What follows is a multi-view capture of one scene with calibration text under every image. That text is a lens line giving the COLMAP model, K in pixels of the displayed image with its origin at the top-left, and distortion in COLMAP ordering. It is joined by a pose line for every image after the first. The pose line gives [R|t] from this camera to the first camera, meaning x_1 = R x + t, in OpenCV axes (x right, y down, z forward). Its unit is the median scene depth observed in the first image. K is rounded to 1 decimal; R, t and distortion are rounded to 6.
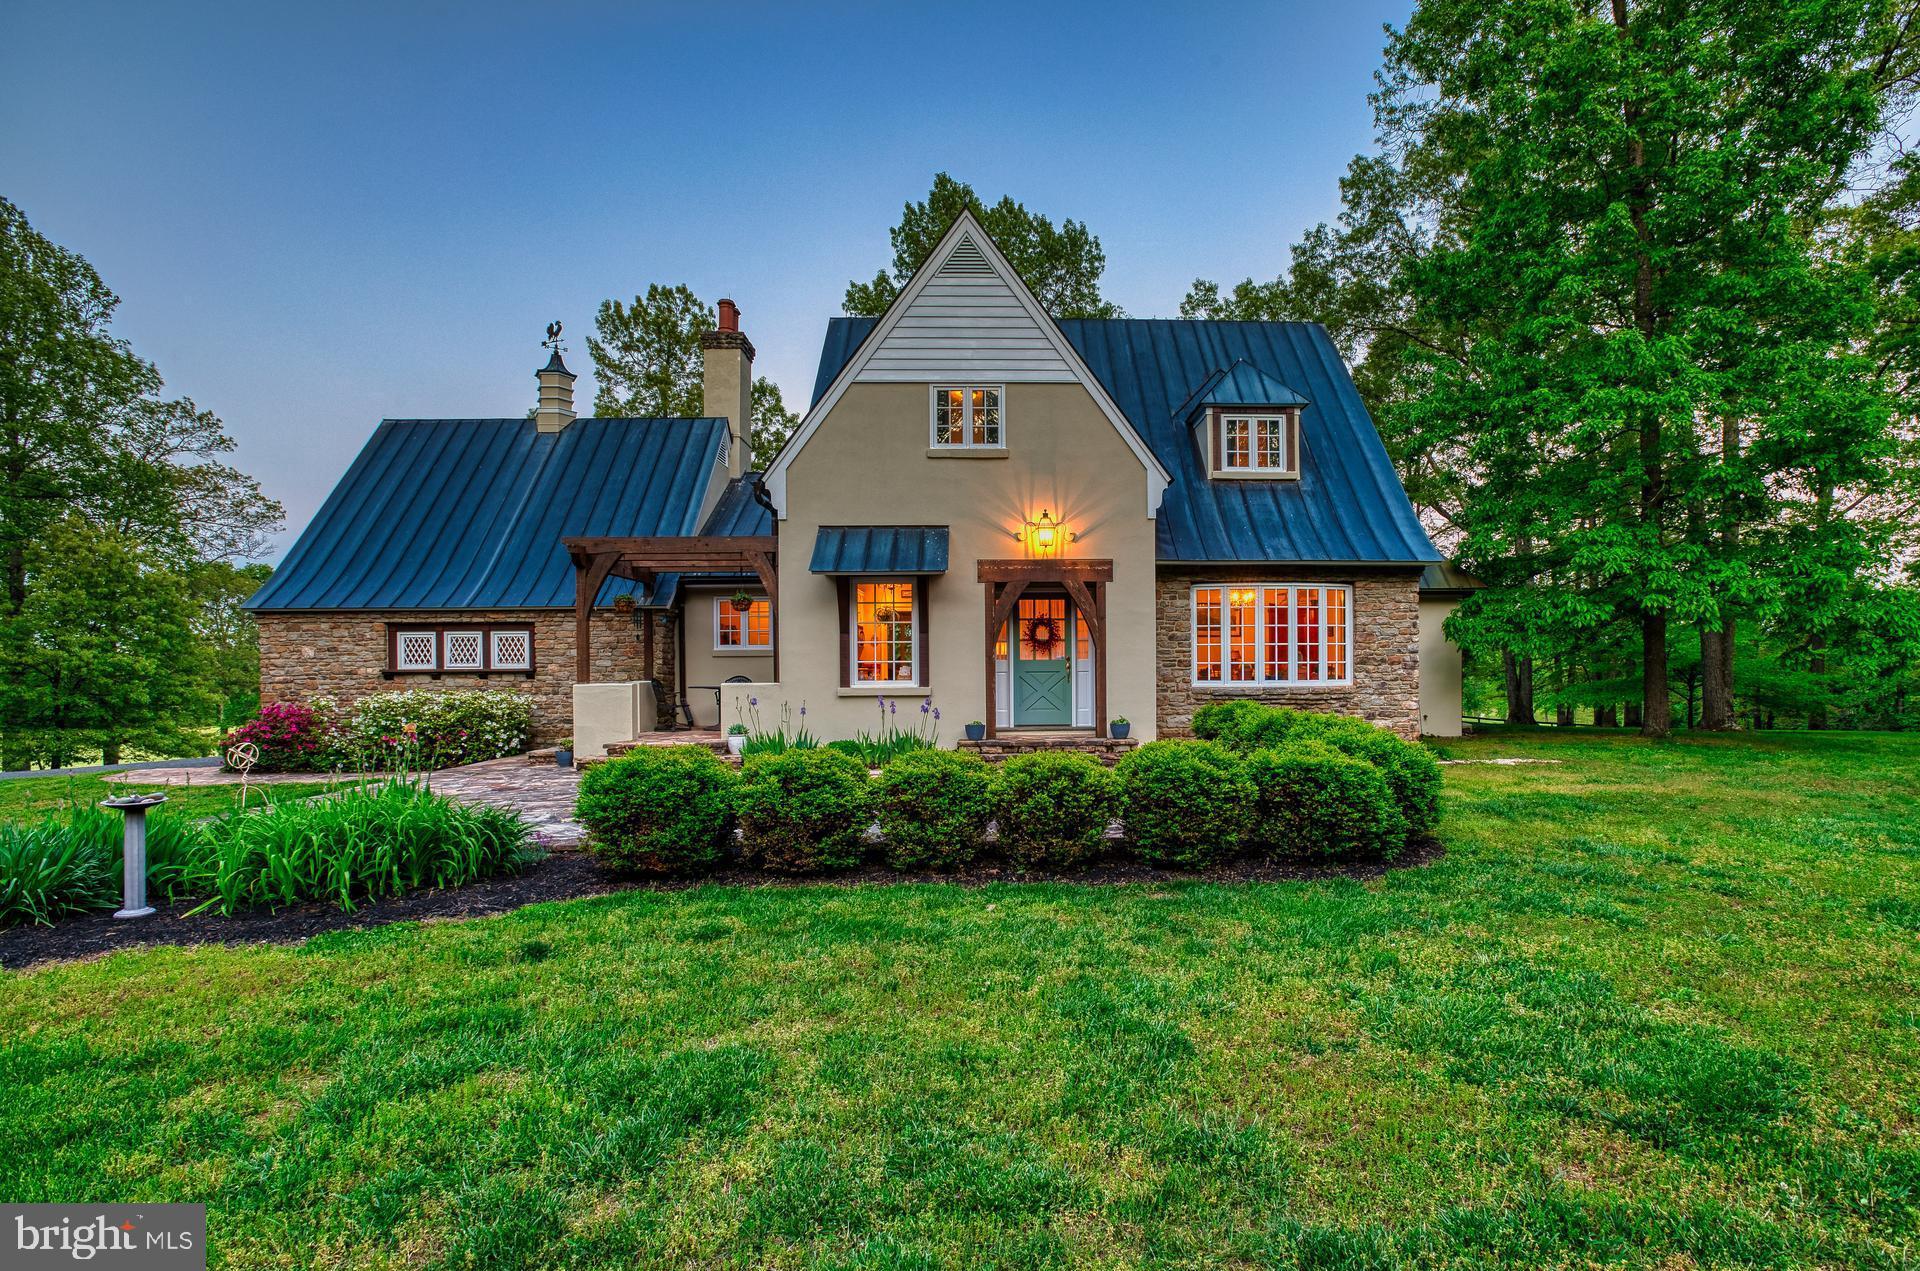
lens RADIAL K [[976.2, 0, 959.8], [0, 976.2, 682.9], [0, 0, 1]] dist [-0.025766, 0.000162]
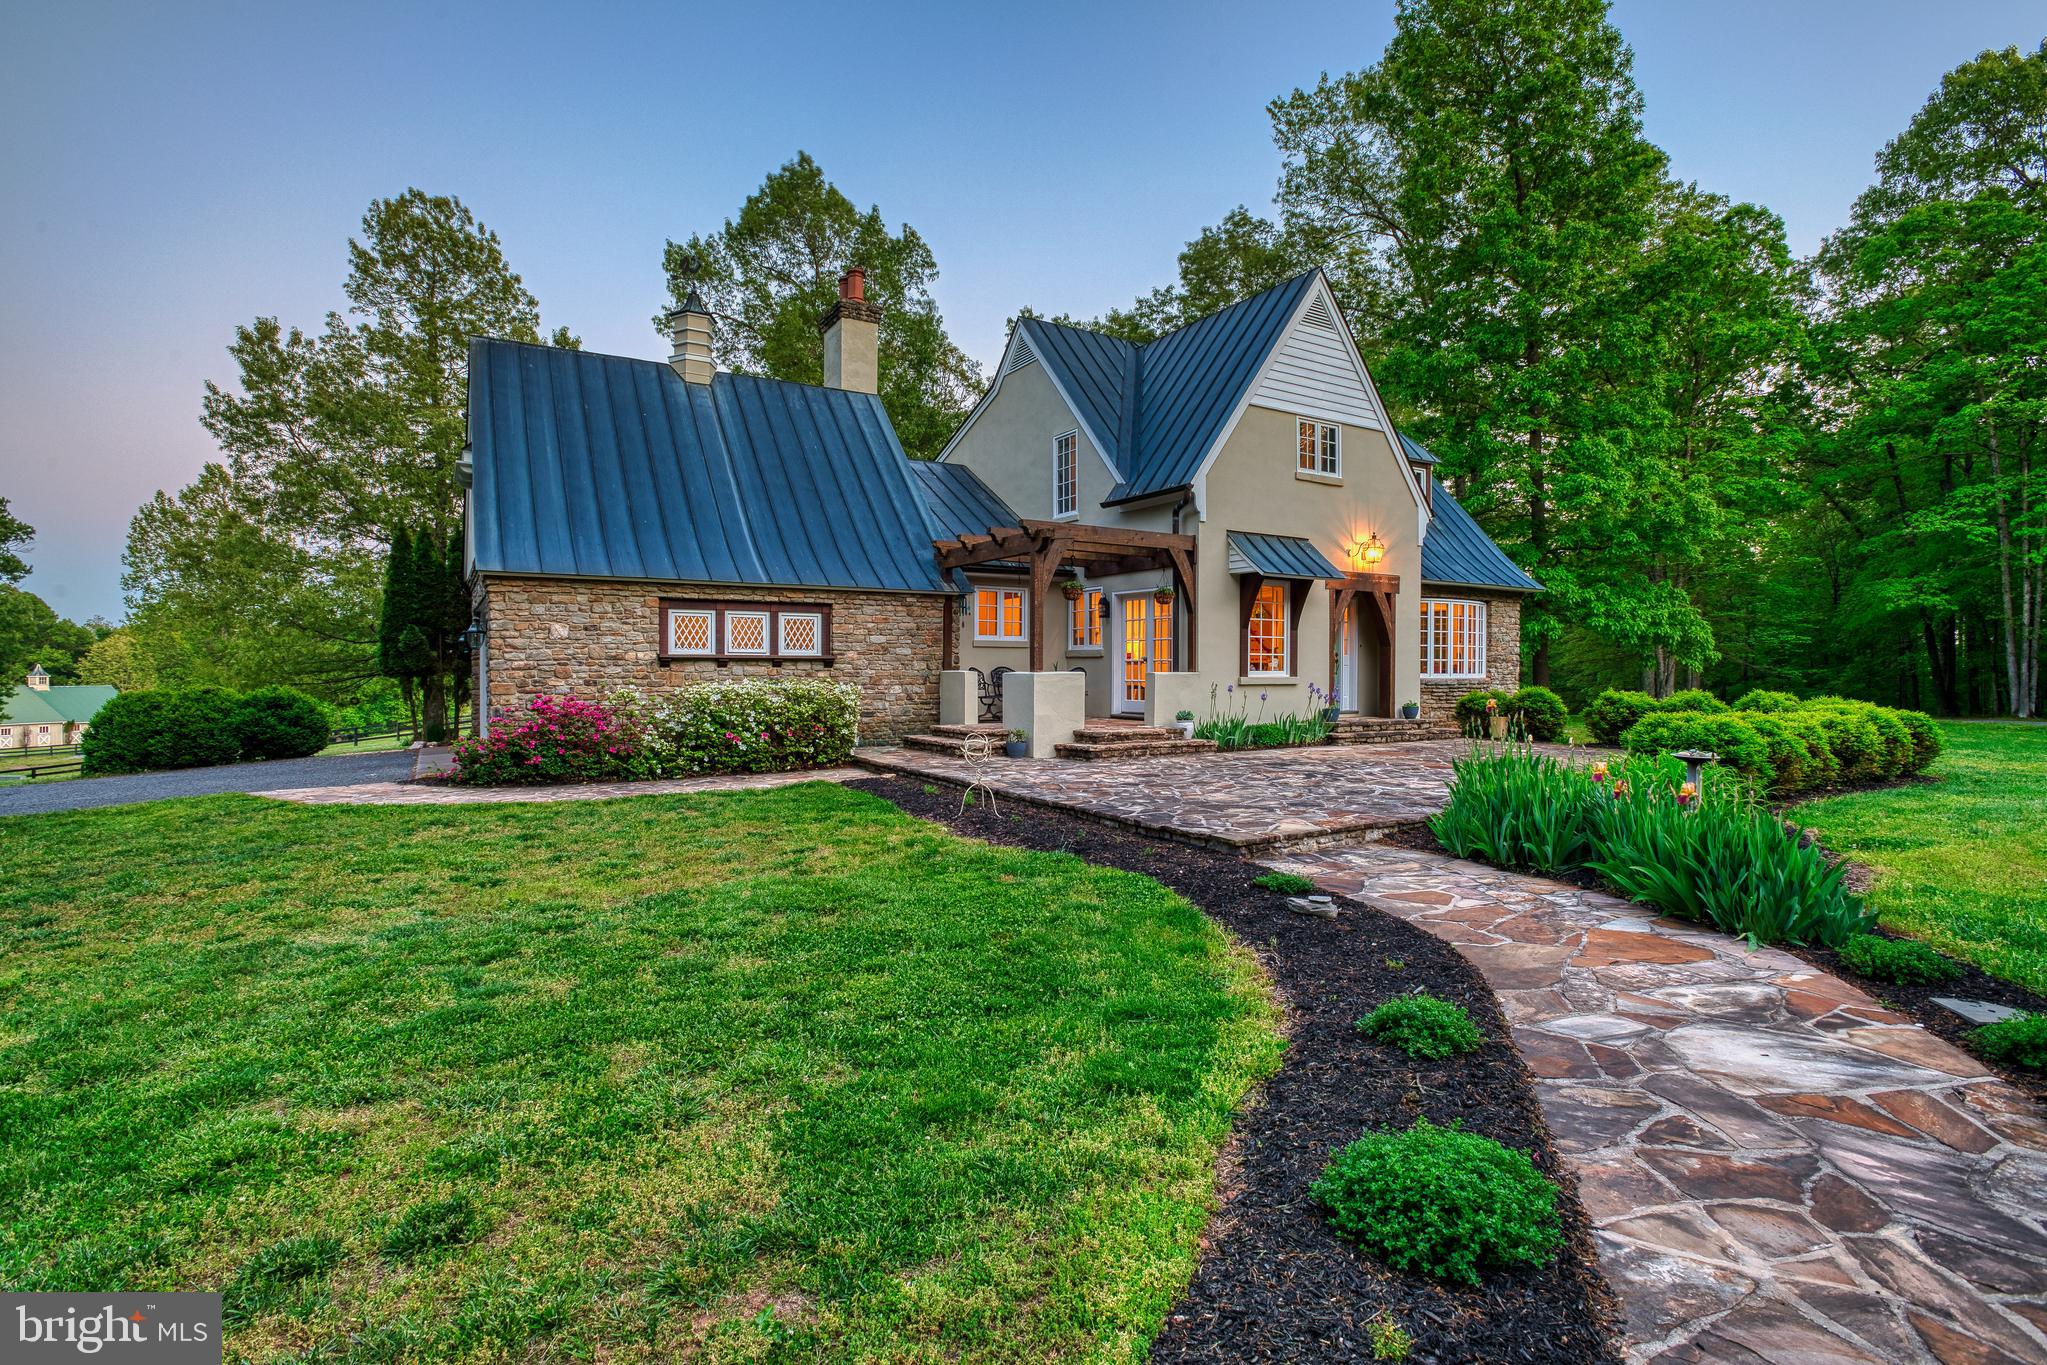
lens RADIAL K [[974.3, 0, 1023.5], [0, 974.3, 682.5], [0, 0, 1]] dist [-0.037250, 0.000557]
pose [[0.868831, 0.001357, 0.495107, -0.738133], [-0.002786, 0.999994, 0.002149, 0.007637], [-0.495101, -0.003247, 0.868830, 0.132597]]
